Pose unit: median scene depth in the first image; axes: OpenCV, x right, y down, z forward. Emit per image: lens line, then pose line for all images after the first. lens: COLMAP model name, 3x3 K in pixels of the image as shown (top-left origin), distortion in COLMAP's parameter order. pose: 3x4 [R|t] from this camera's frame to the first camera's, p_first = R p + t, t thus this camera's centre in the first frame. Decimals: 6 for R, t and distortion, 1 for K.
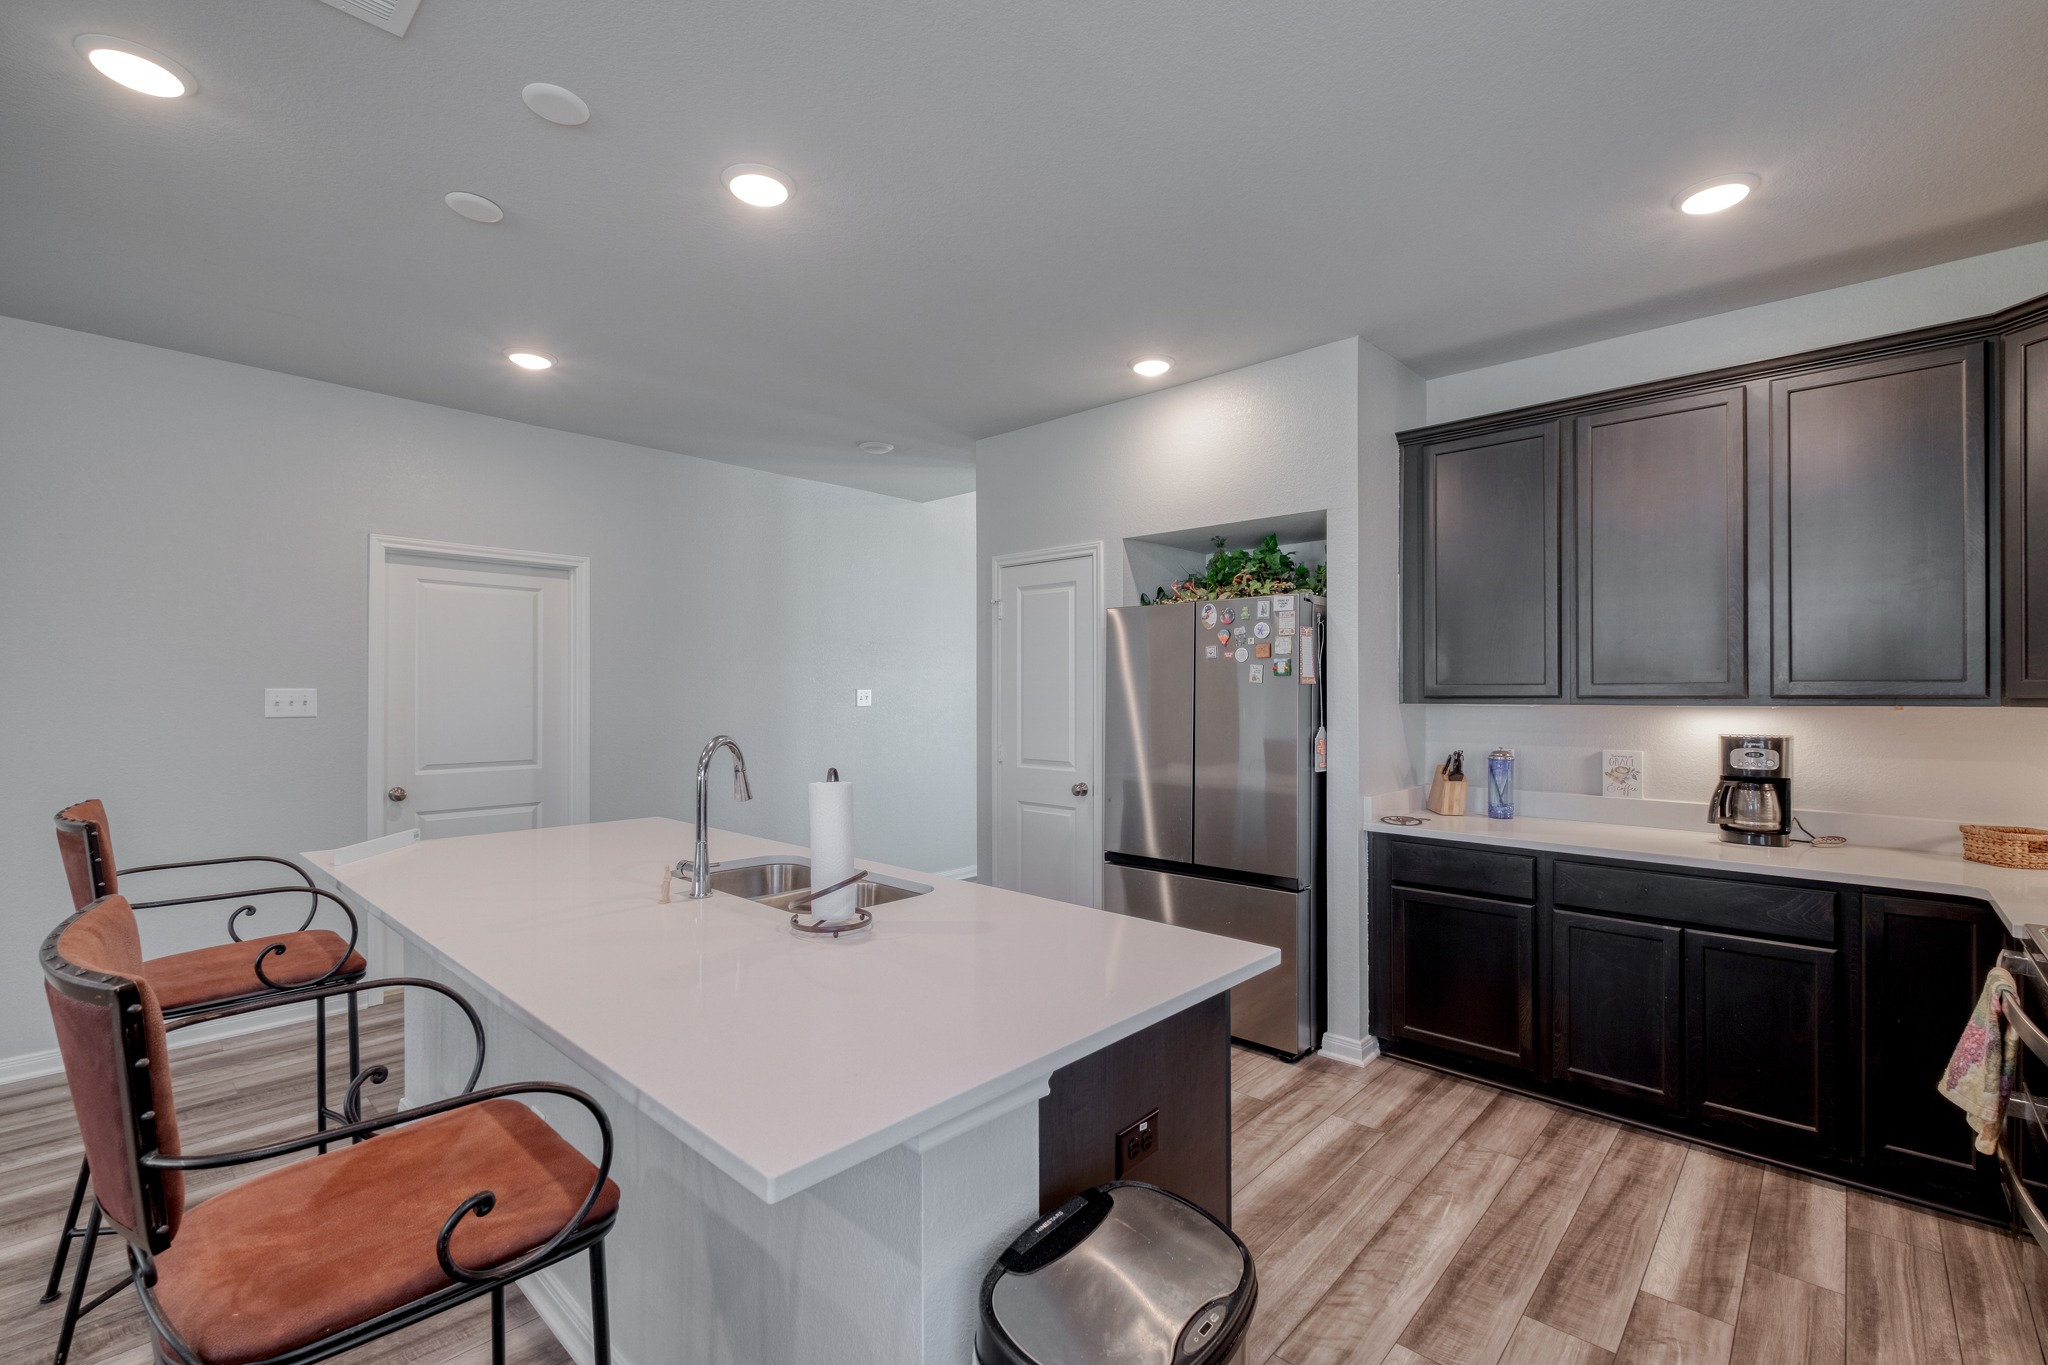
lens RADIAL K [[908.8, 0, 1029.9], [0, 908.8, 686.1], [0, 0, 1]] dist [-0.000099, -0.001267]
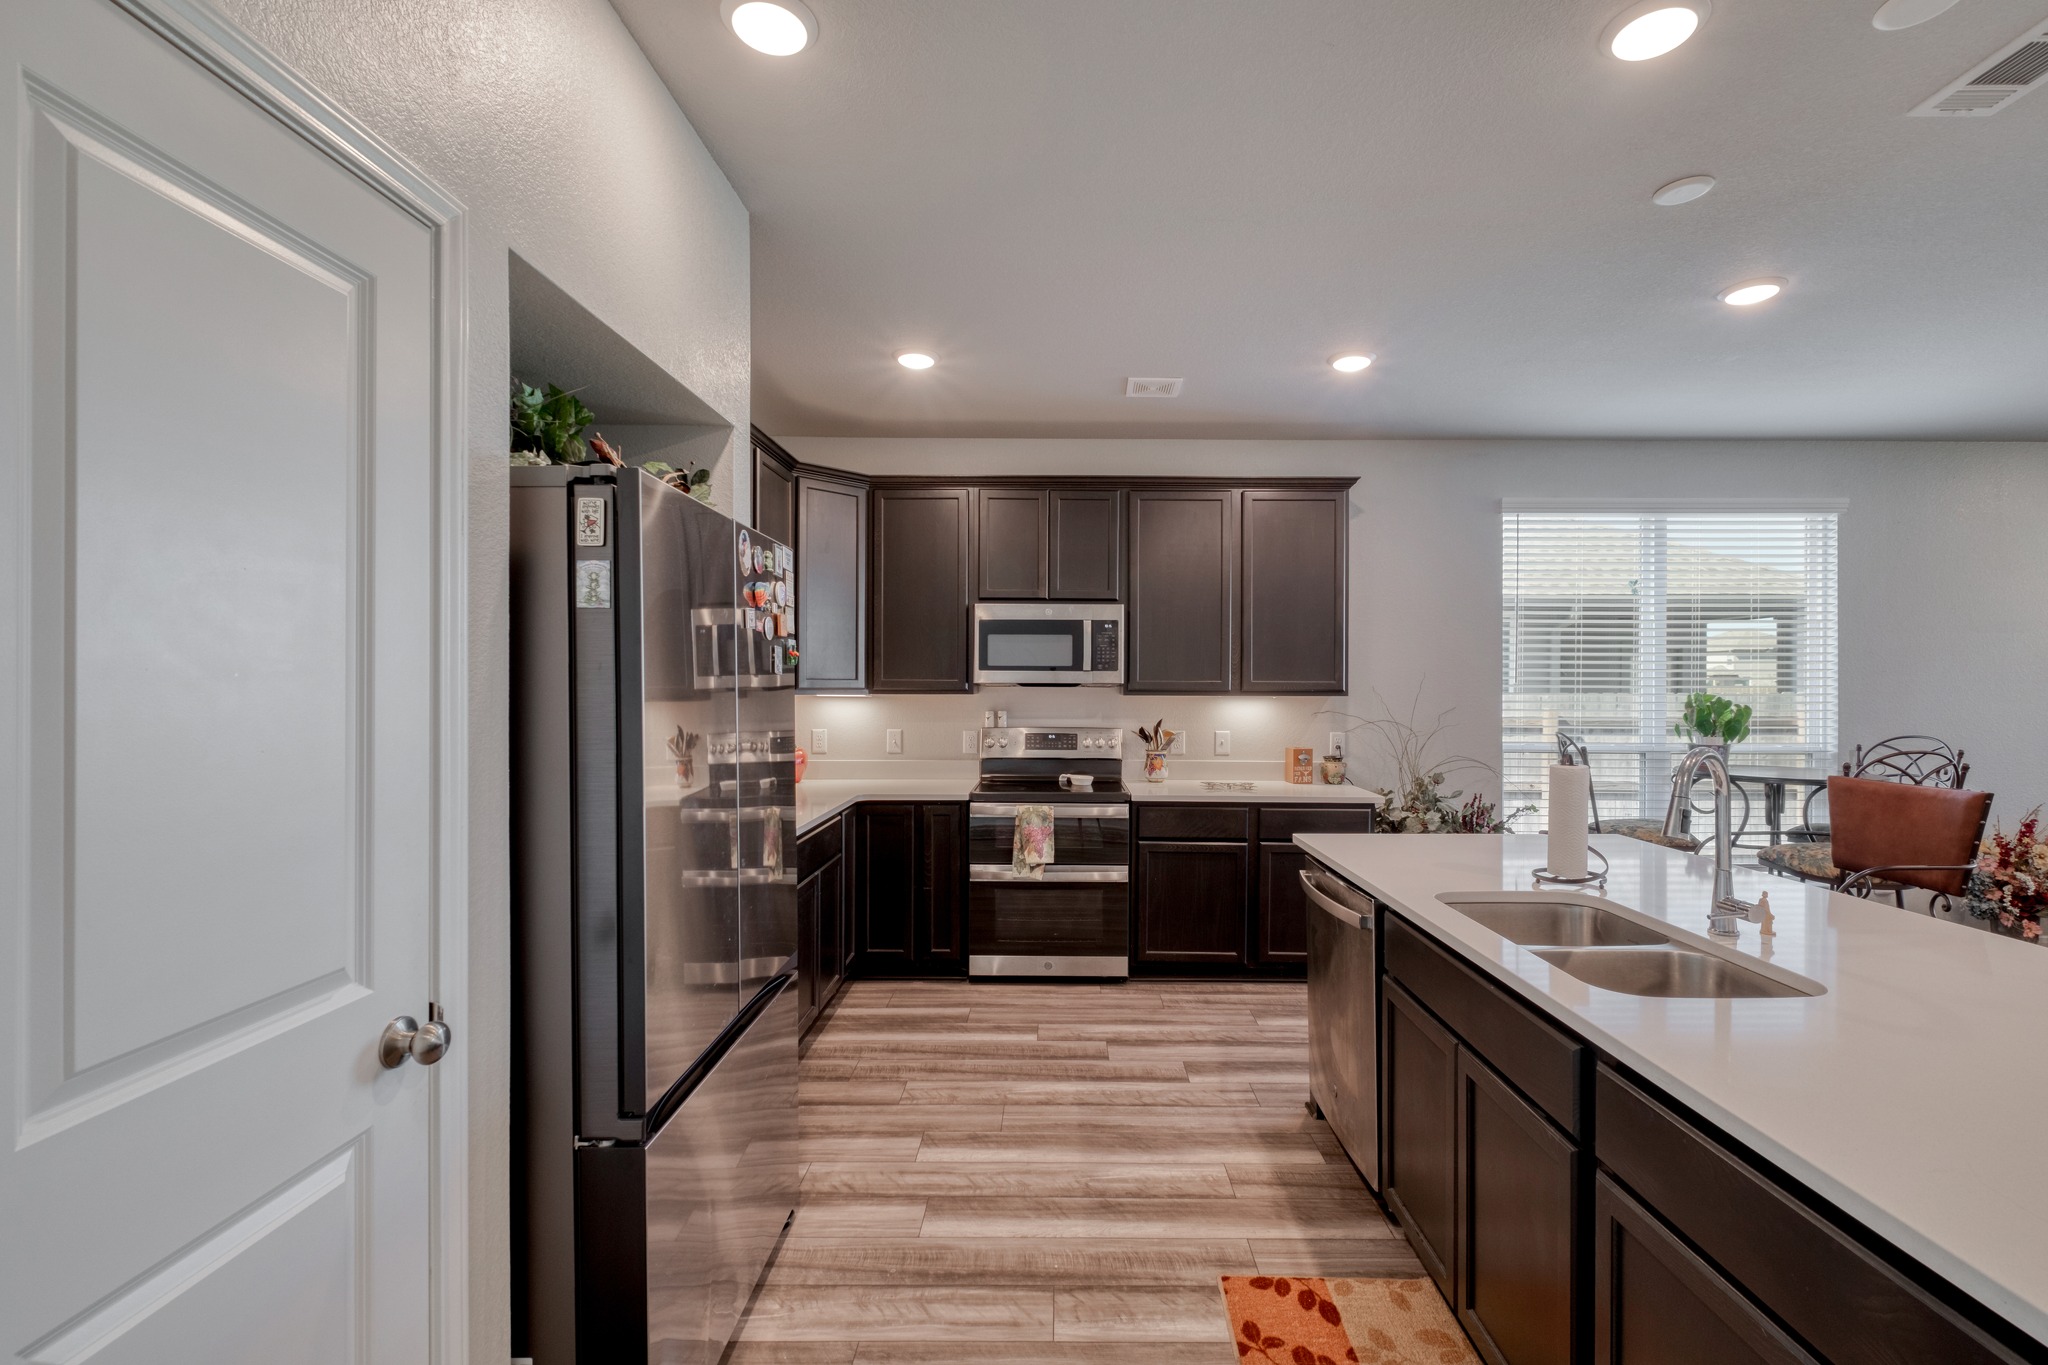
lens RADIAL K [[908.8, 0, 1042.2], [0, 908.8, 676.1], [0, 0, 1]] dist [-0.000099, -0.001267]
pose [[-0.672725, -0.000358, 0.739893, -0.430871], [-0.004153, 0.999986, -0.003292, -0.008502], [-0.739881, -0.005288, -0.672717, 1.555906]]
